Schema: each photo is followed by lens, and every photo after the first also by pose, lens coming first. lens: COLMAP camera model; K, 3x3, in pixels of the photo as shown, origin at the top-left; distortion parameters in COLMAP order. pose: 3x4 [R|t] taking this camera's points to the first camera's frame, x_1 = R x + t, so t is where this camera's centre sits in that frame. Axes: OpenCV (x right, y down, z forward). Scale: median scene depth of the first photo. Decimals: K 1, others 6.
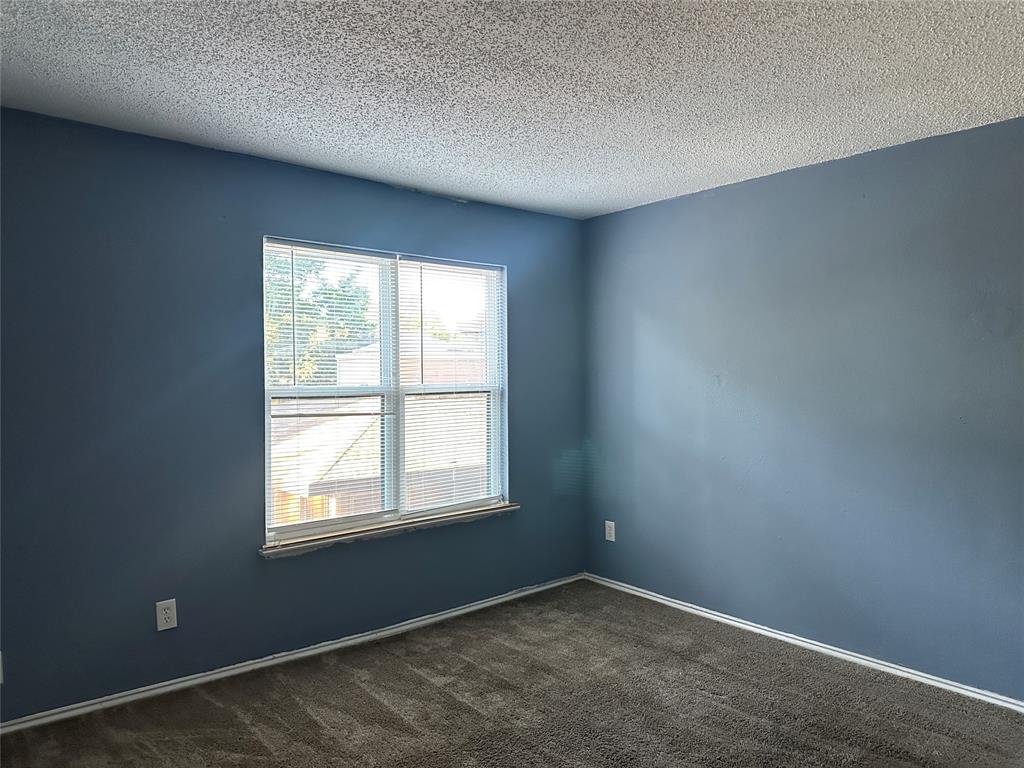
lens RADIAL K [[713.2, 0, 512.0], [0, 713.2, 384.0], [0, 0, 1]] dist [0.117957, -0.163117]
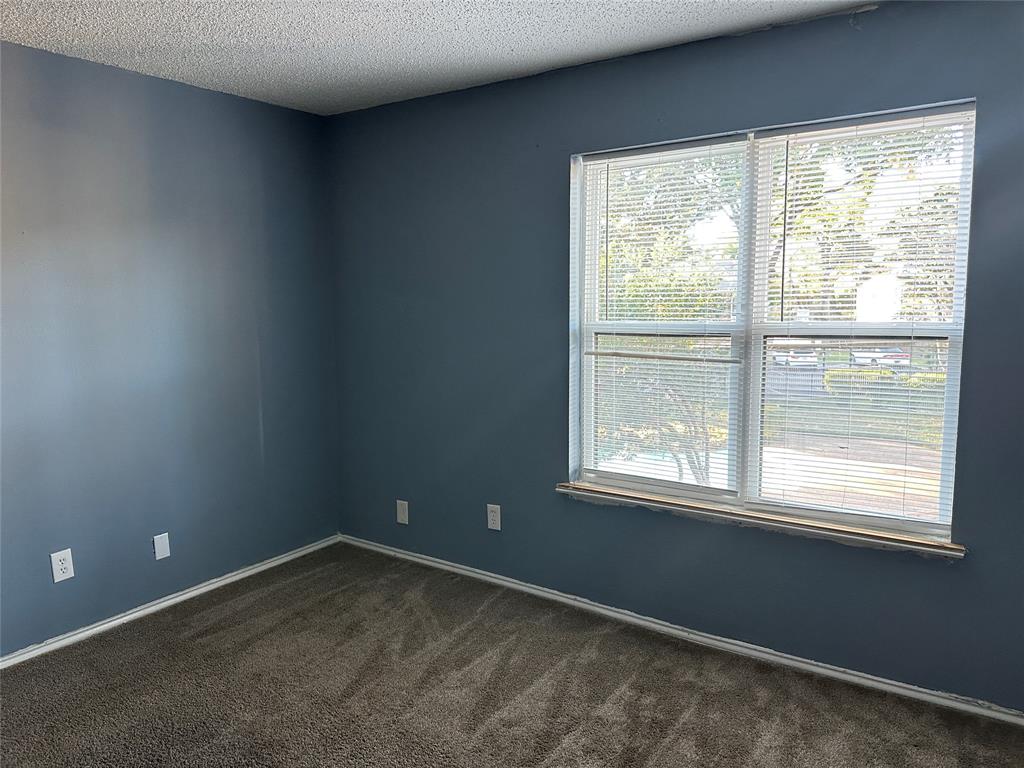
lens RADIAL K [[726.6, 0, 517.0], [0, 726.6, 375.2], [0, 0, 1]] dist [0.005322, 0.001342]
pose [[0.292324, 0.120523, -0.948694, 0.534705], [-0.007496, 0.992285, 0.123751, -0.038644], [0.956290, -0.029064, 0.290972, 0.655642]]
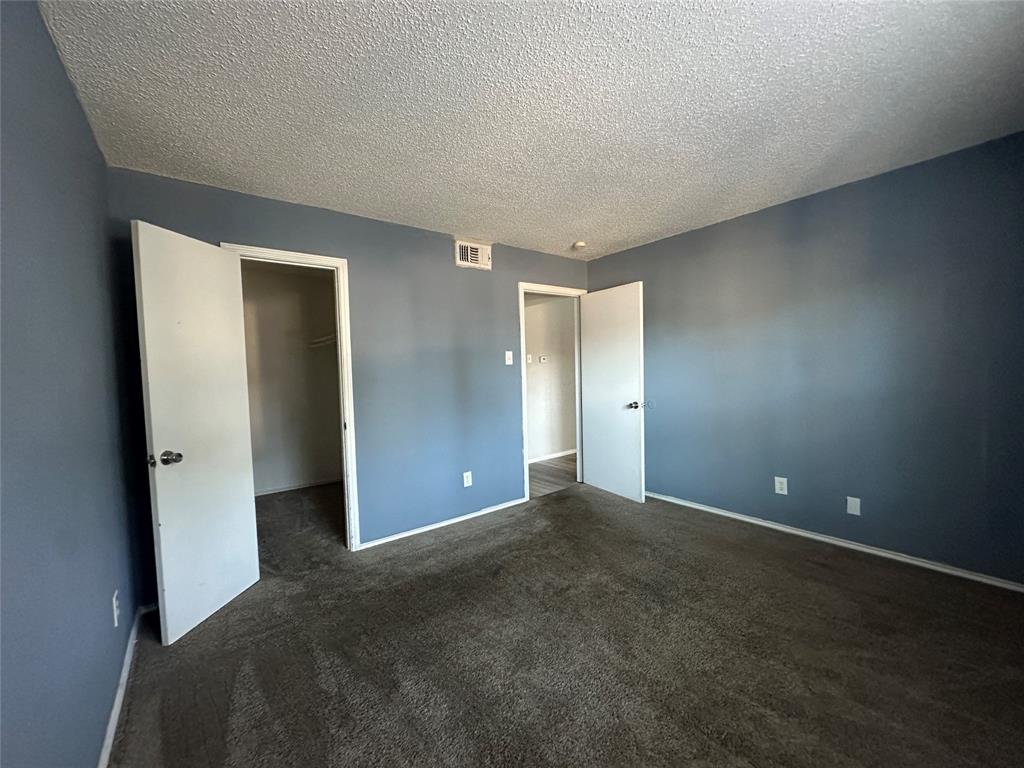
lens RADIAL K [[406.5, 0, 512.2], [0, 406.5, 387.4], [0, 0, 1]] dist [0.003012, 0.000100]
pose [[-0.998554, 0.042358, 0.033104, 0.122254], [0.044329, 0.997136, 0.061279, 0.007232], [-0.030414, 0.062657, -0.997572, 1.259179]]
